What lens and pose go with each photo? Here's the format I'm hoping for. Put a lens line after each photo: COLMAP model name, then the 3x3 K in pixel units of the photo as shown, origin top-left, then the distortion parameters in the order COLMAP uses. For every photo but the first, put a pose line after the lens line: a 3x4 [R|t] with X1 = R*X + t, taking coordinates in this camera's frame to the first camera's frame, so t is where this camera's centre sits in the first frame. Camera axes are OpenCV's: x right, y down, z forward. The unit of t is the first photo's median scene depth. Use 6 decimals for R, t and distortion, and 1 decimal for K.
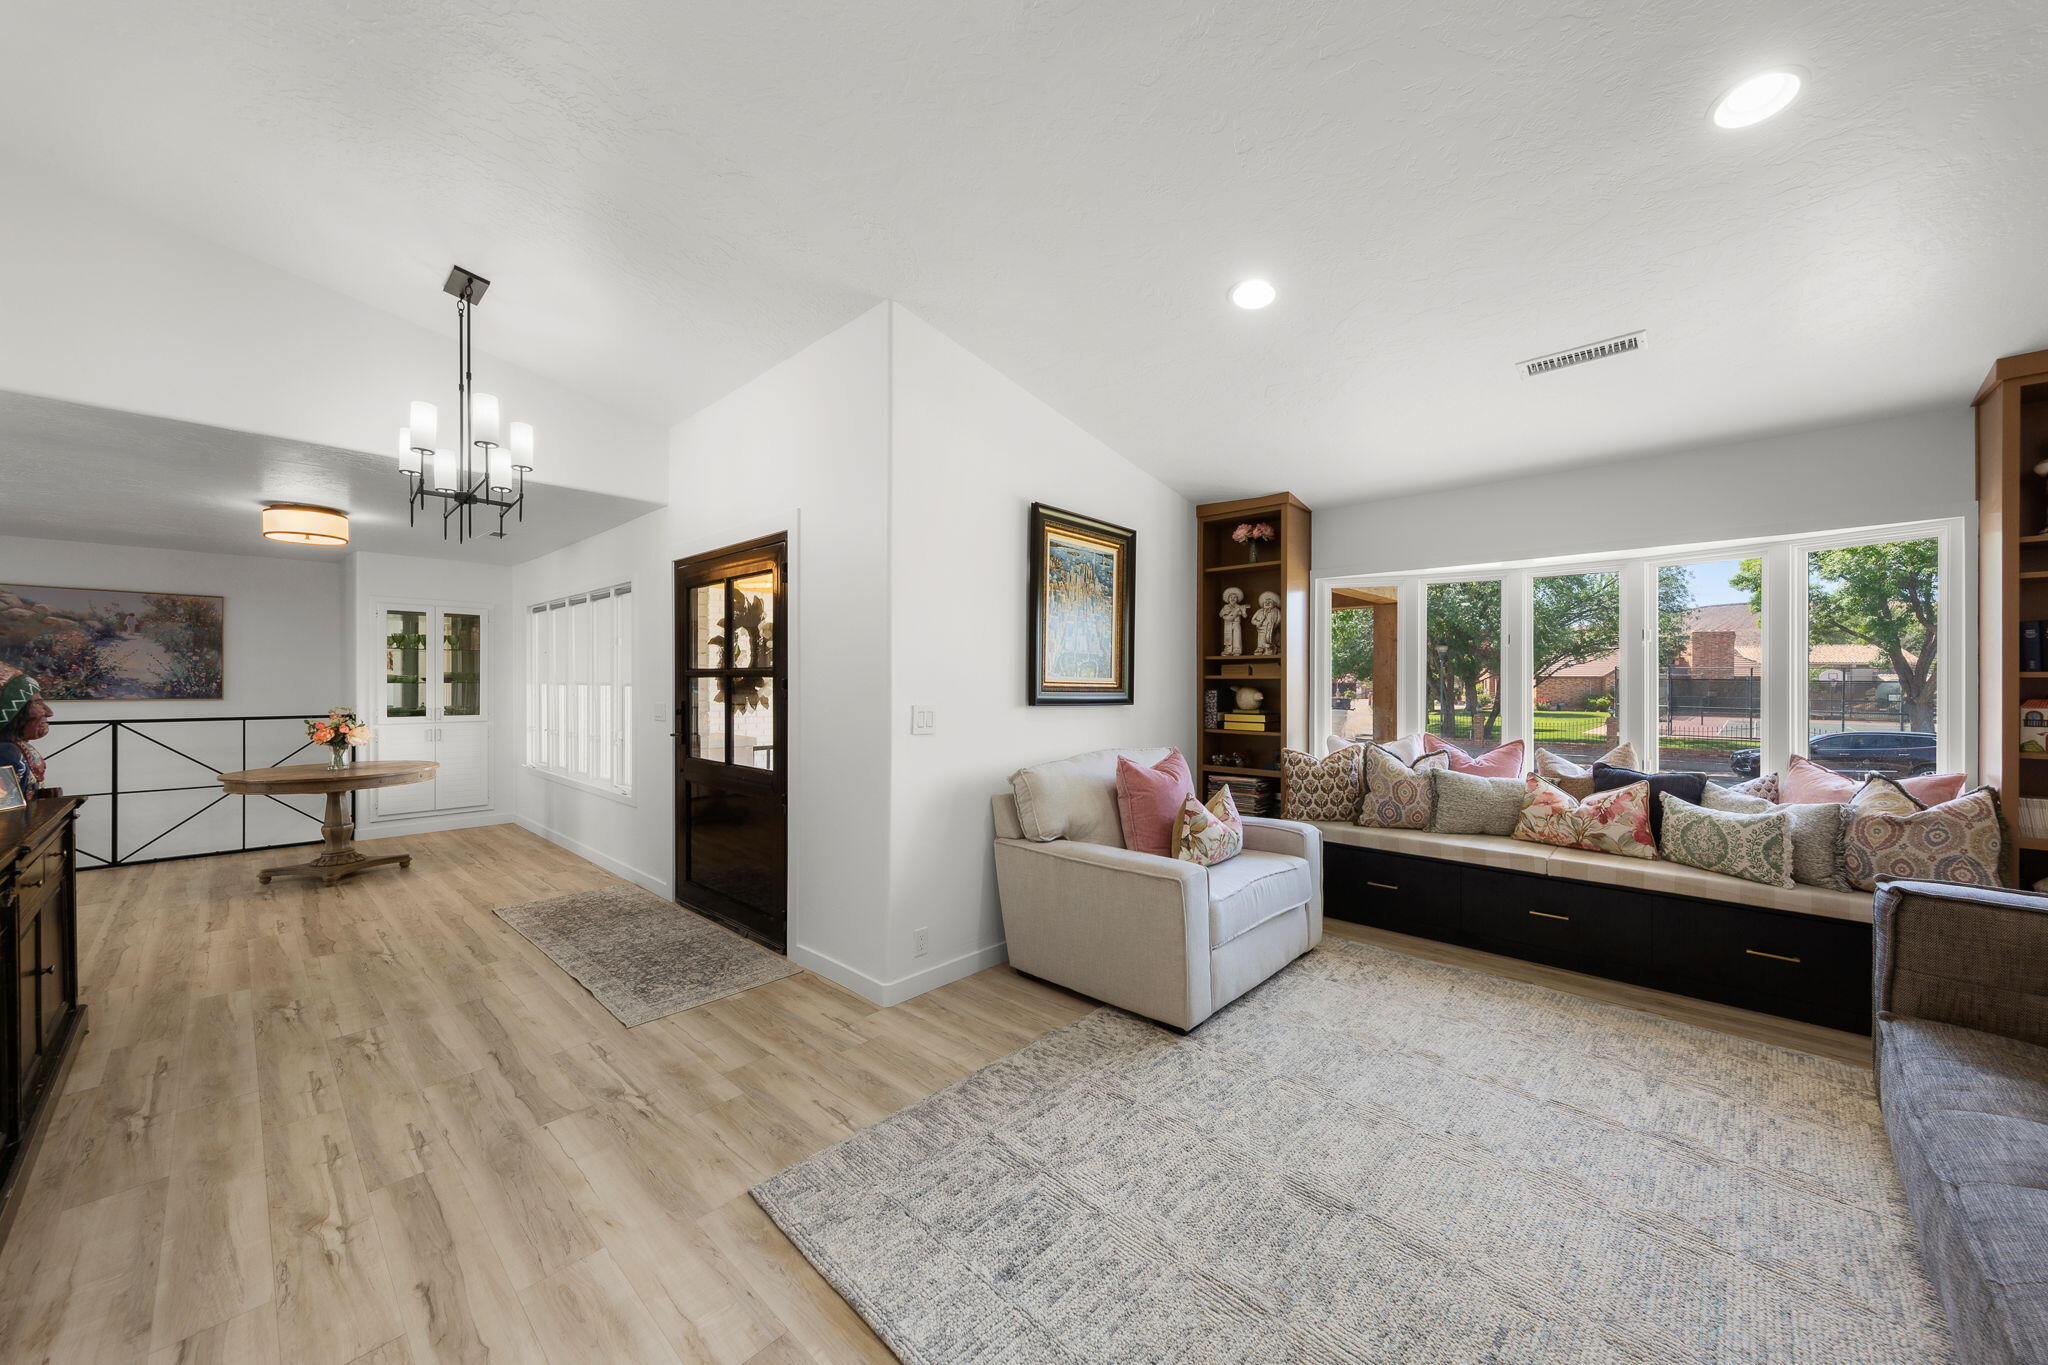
lens RADIAL K [[775.6, 0, 1024.0], [0, 775.6, 682.5], [0, 0, 1]] dist [0.001827, -0.000009]
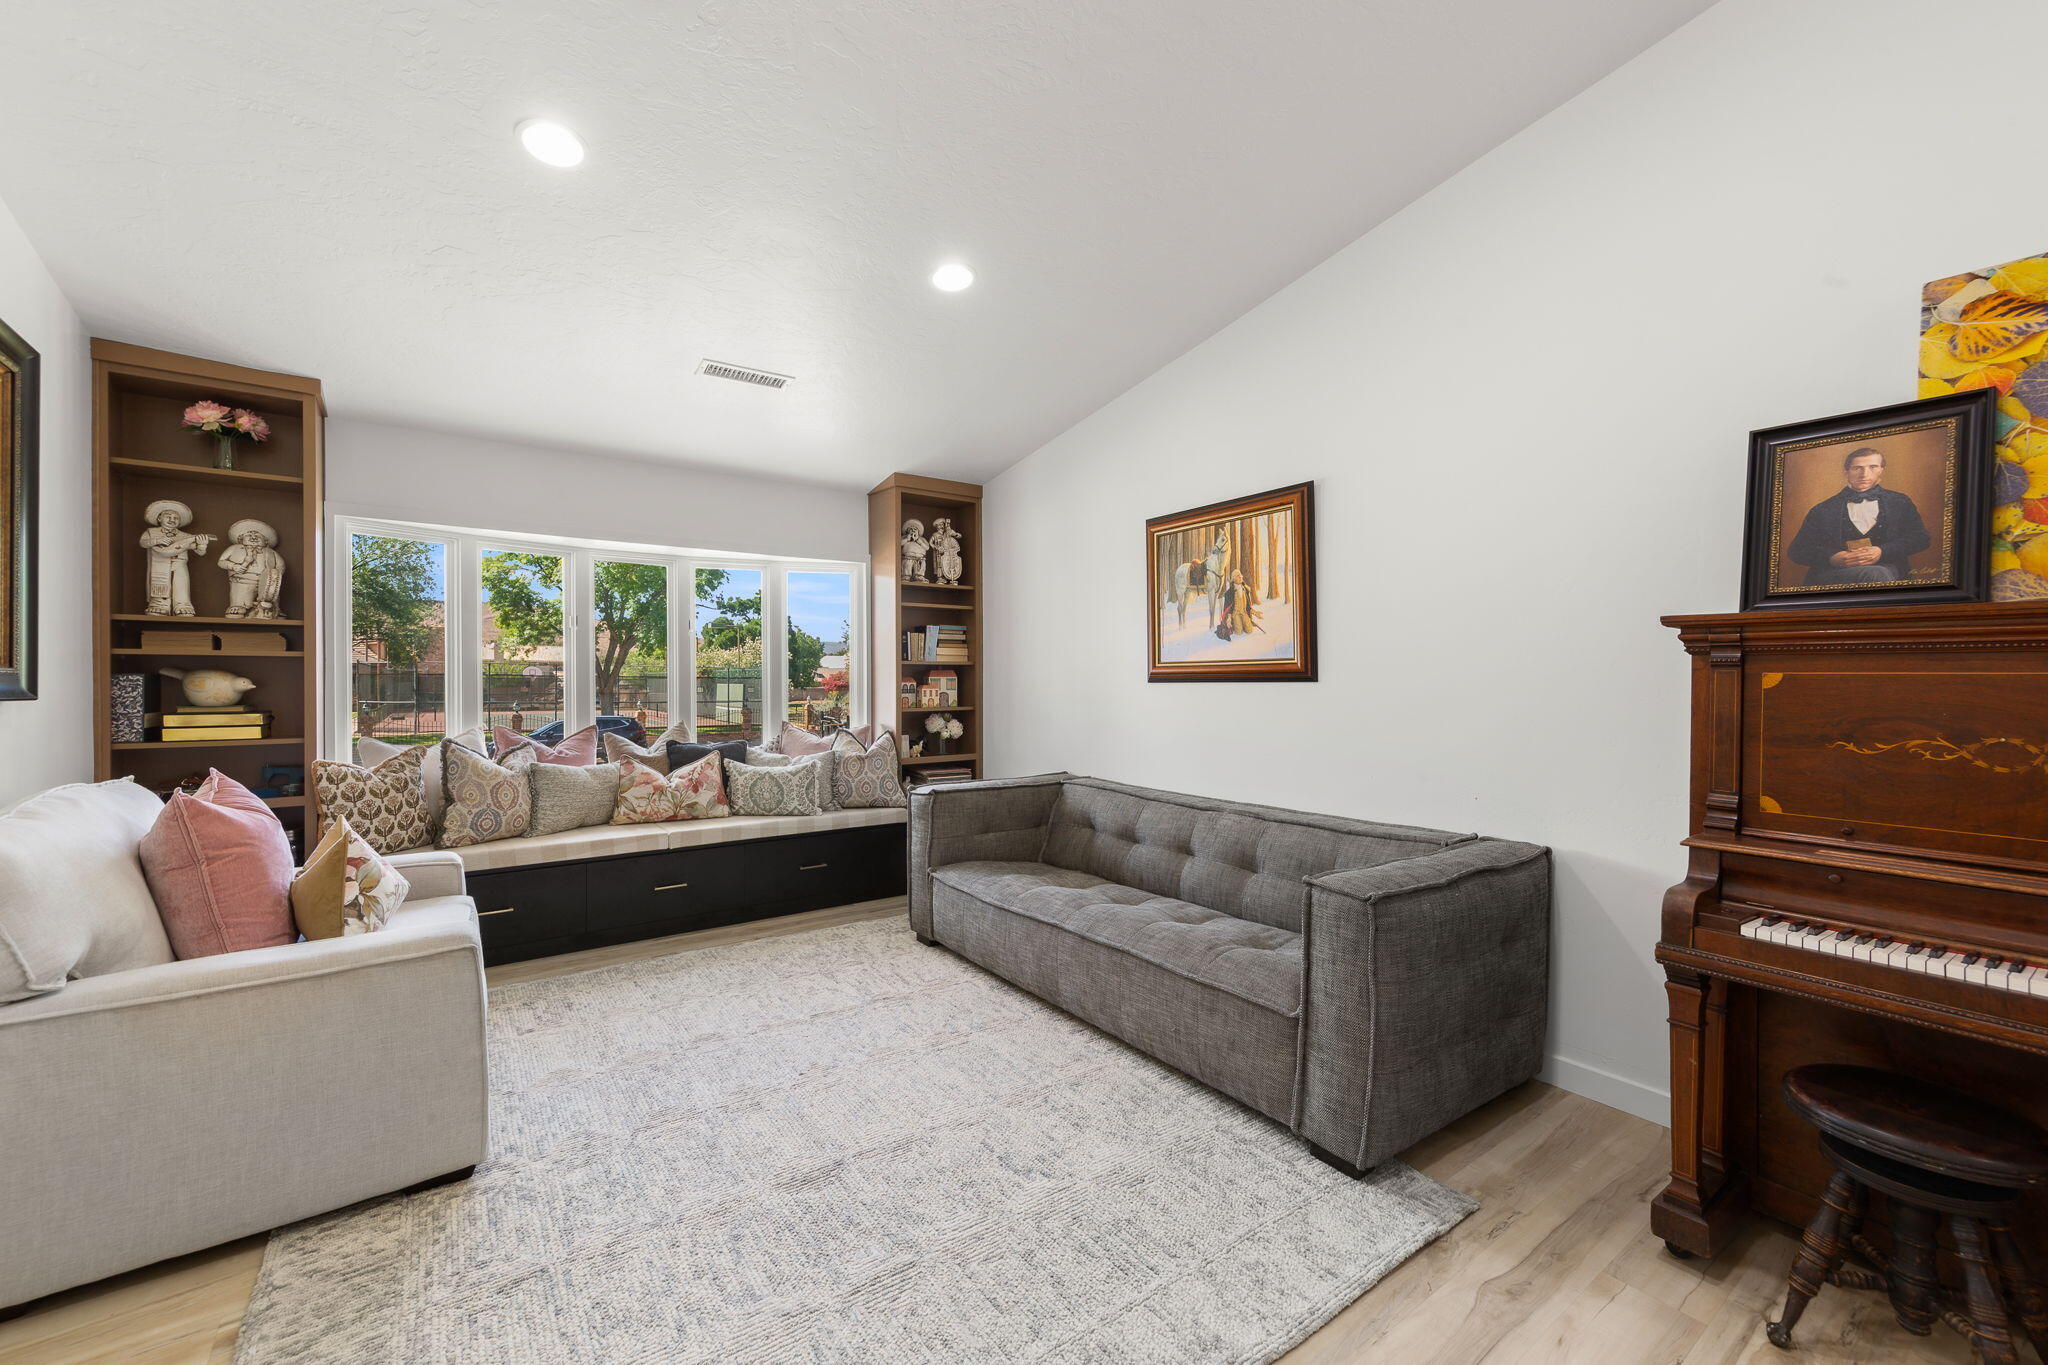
lens RADIAL K [[873.6, 0, 1021.9], [0, 873.6, 685.5], [0, 0, 1]] dist [0.003830, -0.000018]
pose [[0.122575, -0.005300, 0.992445, -0.450889], [0.003274, 0.999982, 0.004935, 0.024338], [-0.992454, 0.002644, 0.122590, 0.396136]]
